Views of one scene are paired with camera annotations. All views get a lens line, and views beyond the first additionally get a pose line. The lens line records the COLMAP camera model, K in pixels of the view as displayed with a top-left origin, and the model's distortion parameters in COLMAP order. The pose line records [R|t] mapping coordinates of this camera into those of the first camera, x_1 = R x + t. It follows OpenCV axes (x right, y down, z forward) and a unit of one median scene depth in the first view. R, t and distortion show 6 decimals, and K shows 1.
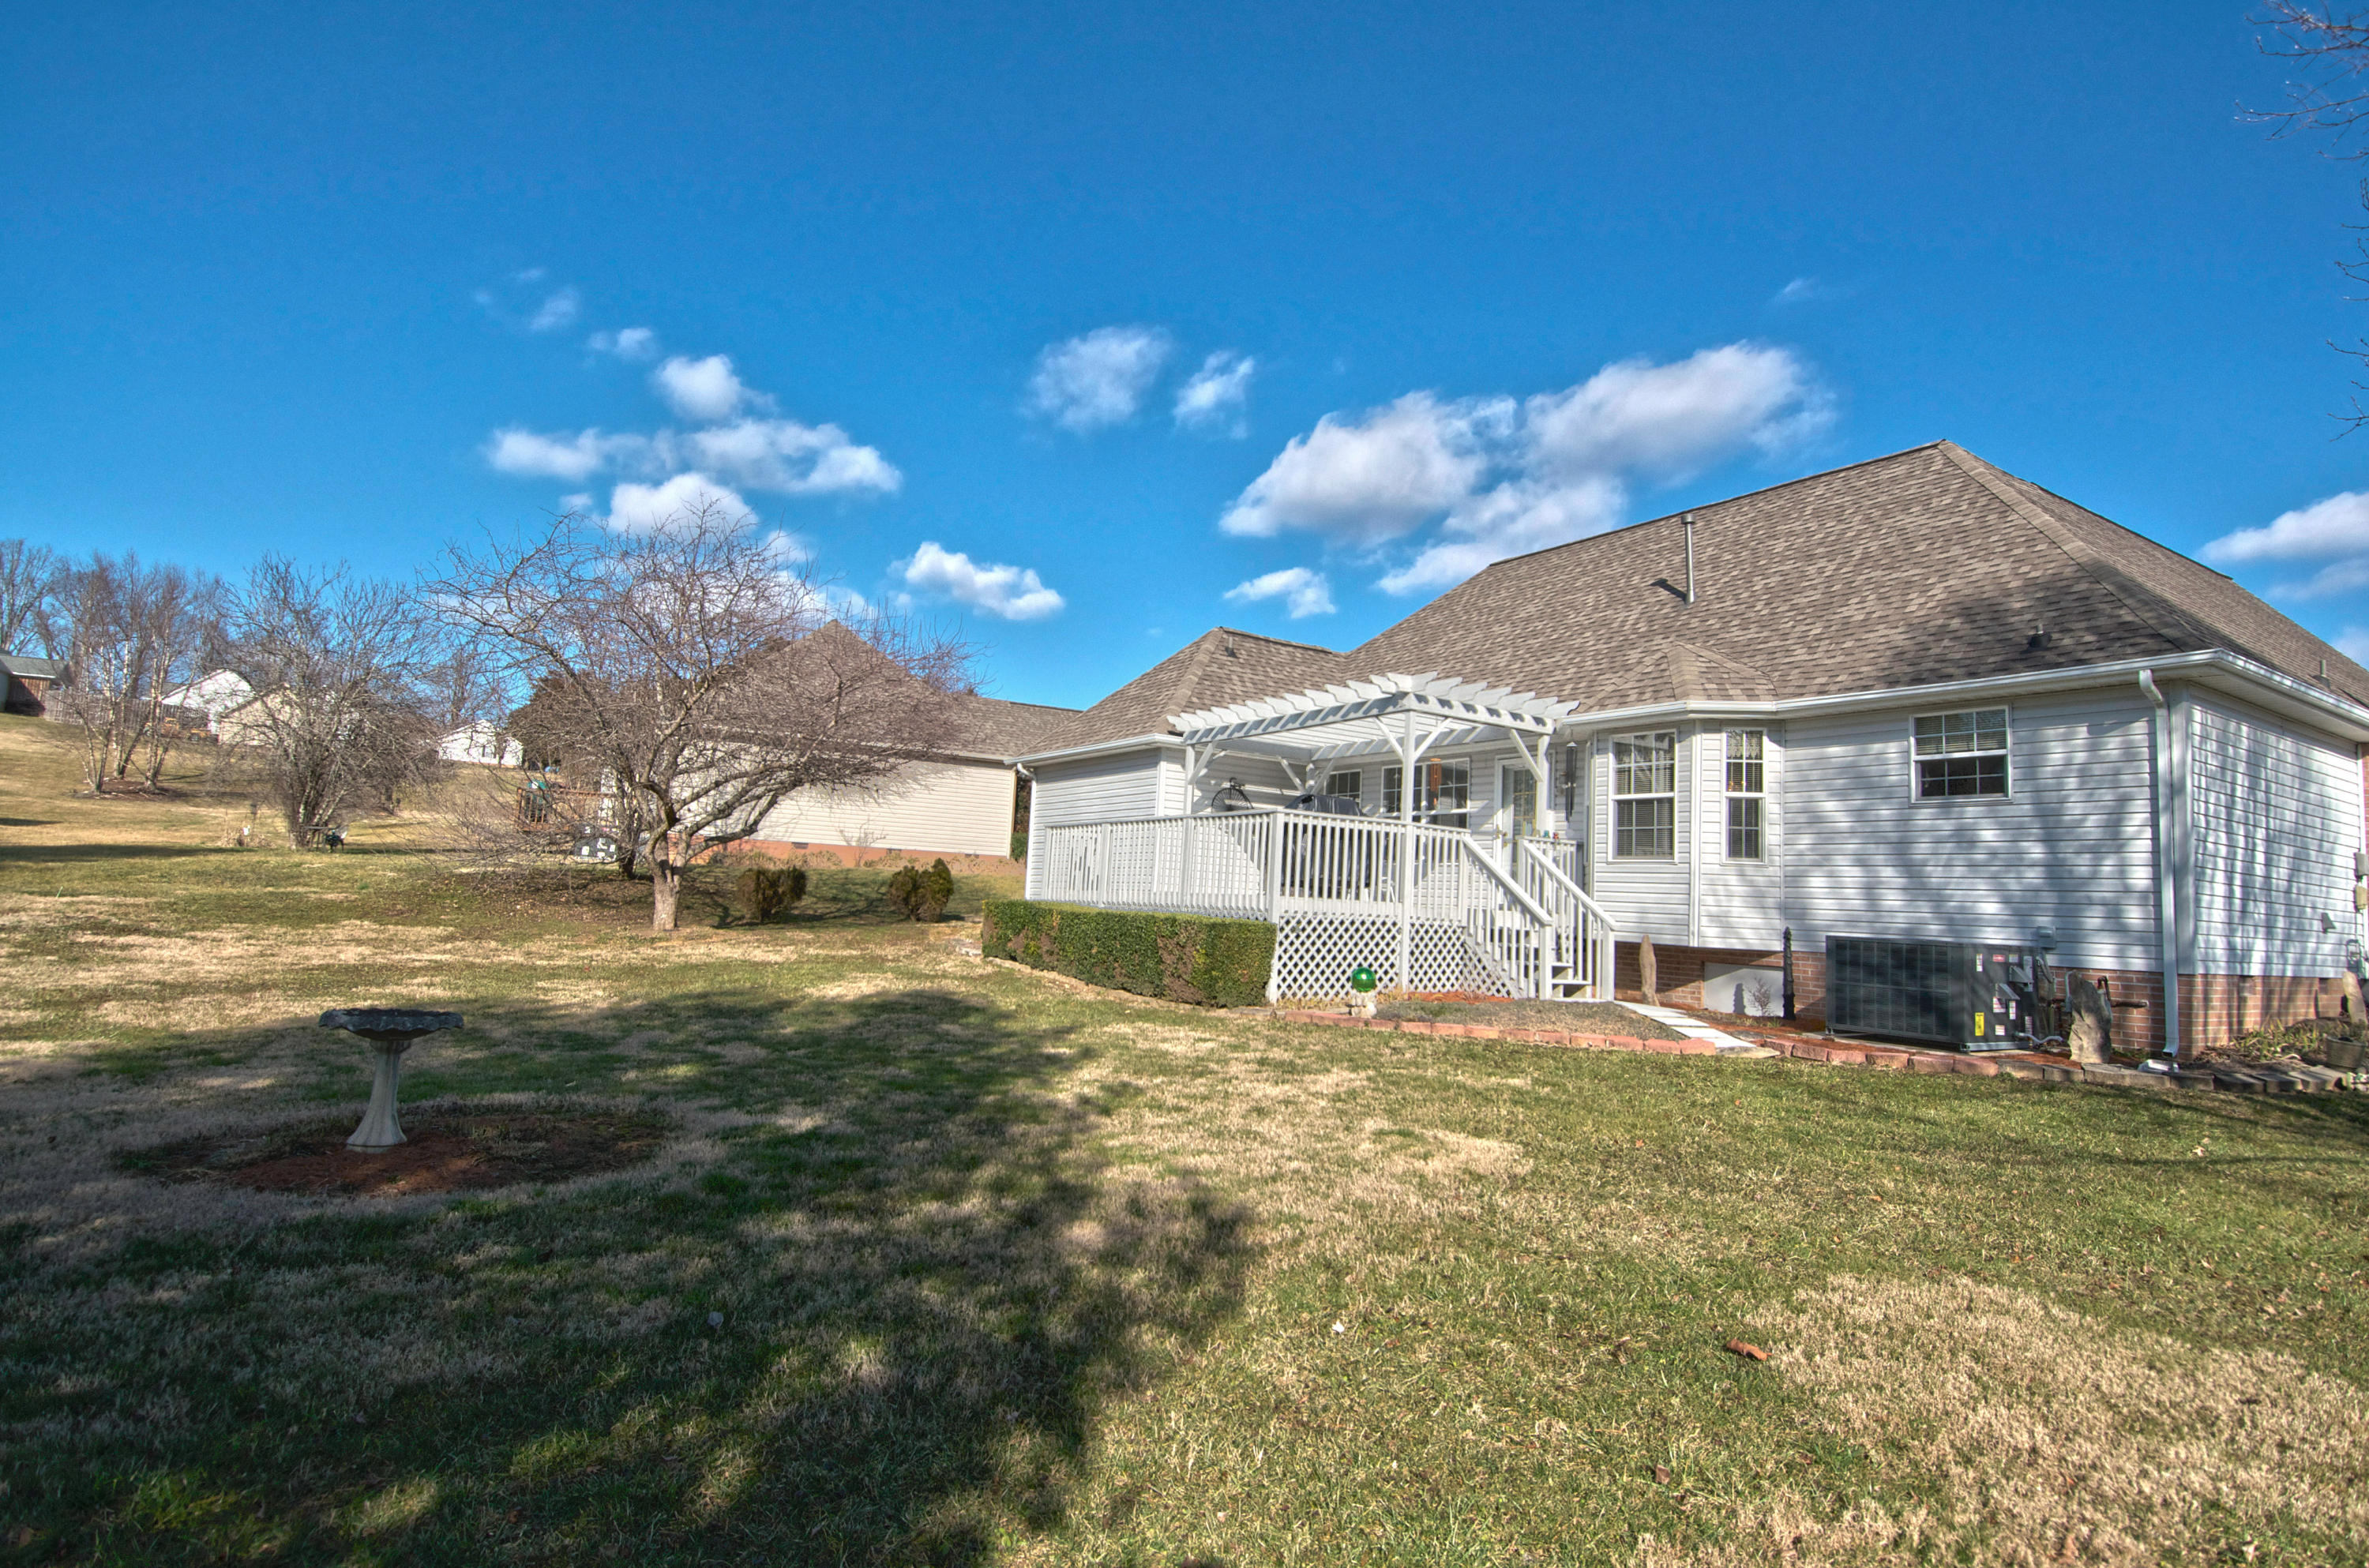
lens RADIAL K [[1250.2, 0, 1184.5], [0, 1250.2, 784.0], [0, 0, 1]] dist [0.035081, -0.046381]
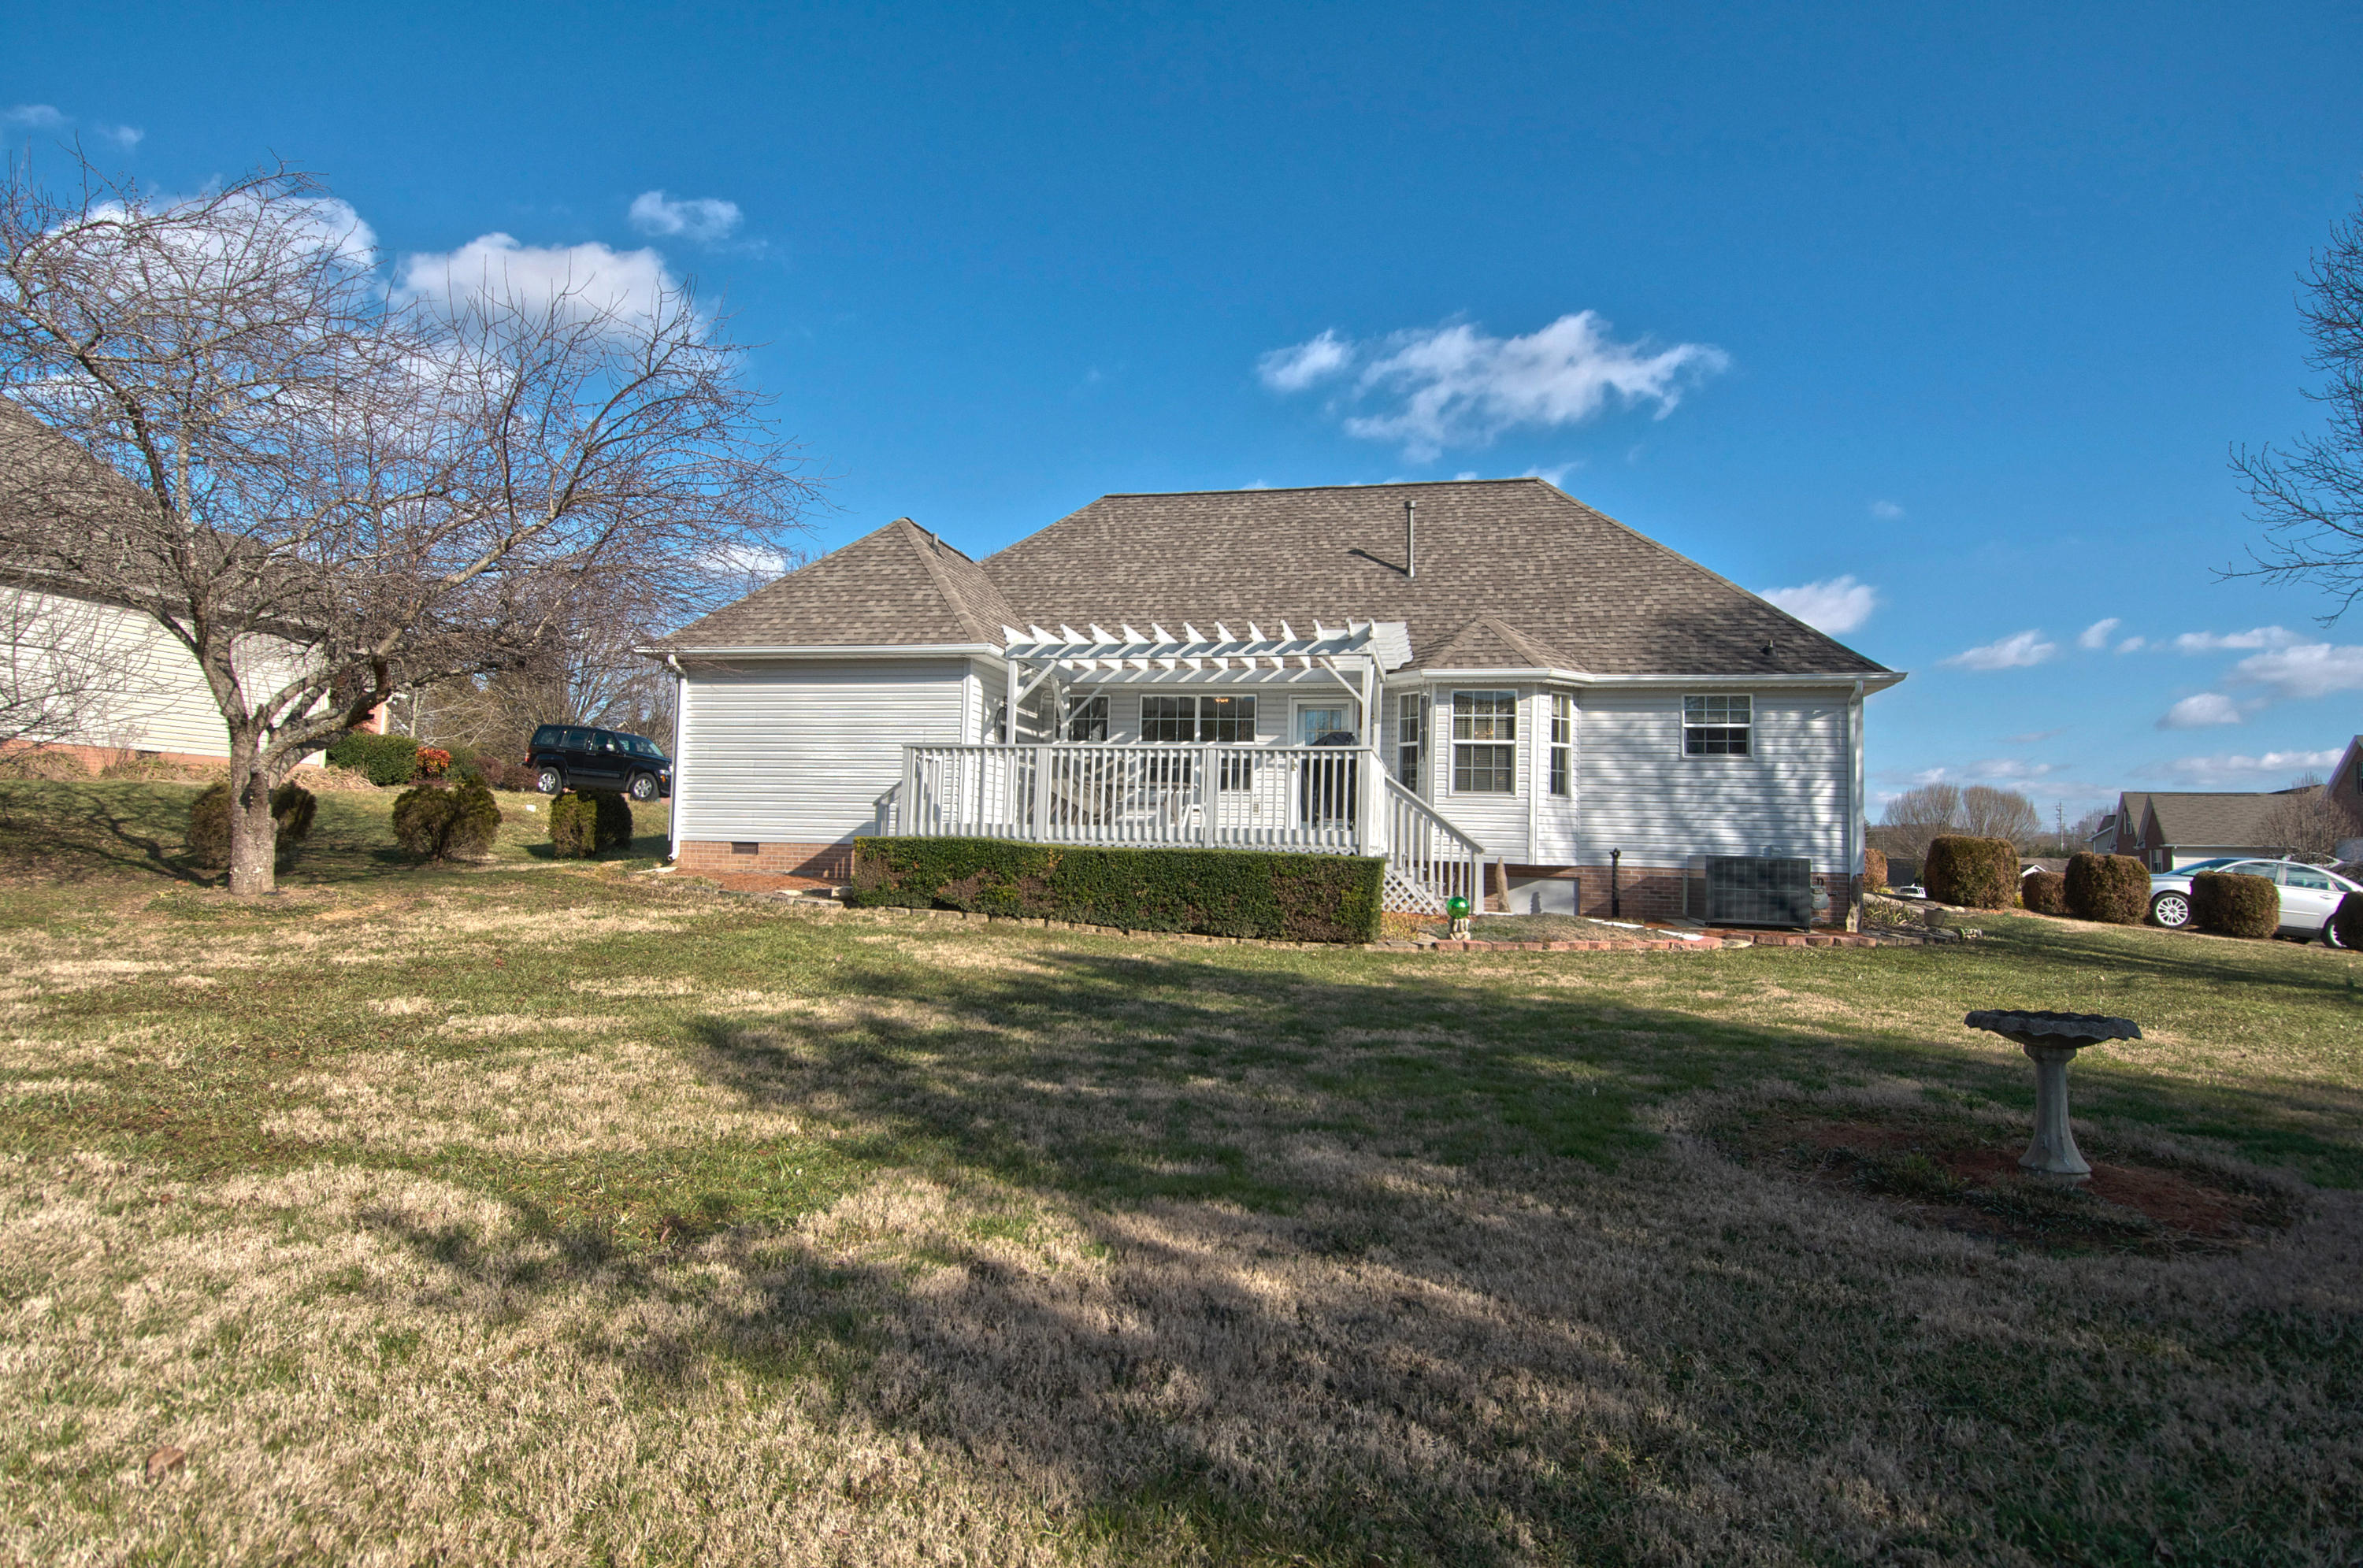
lens RADIAL K [[1247.1, 0, 1181.5], [0, 1247.1, 784.0], [0, 0, 1]] dist [0.035081, -0.046381]
pose [[0.711605, 0.013427, 0.702452, -0.711734], [-0.060457, 0.997279, 0.042182, 0.017383], [-0.699974, -0.072485, 0.710480, 0.362573]]
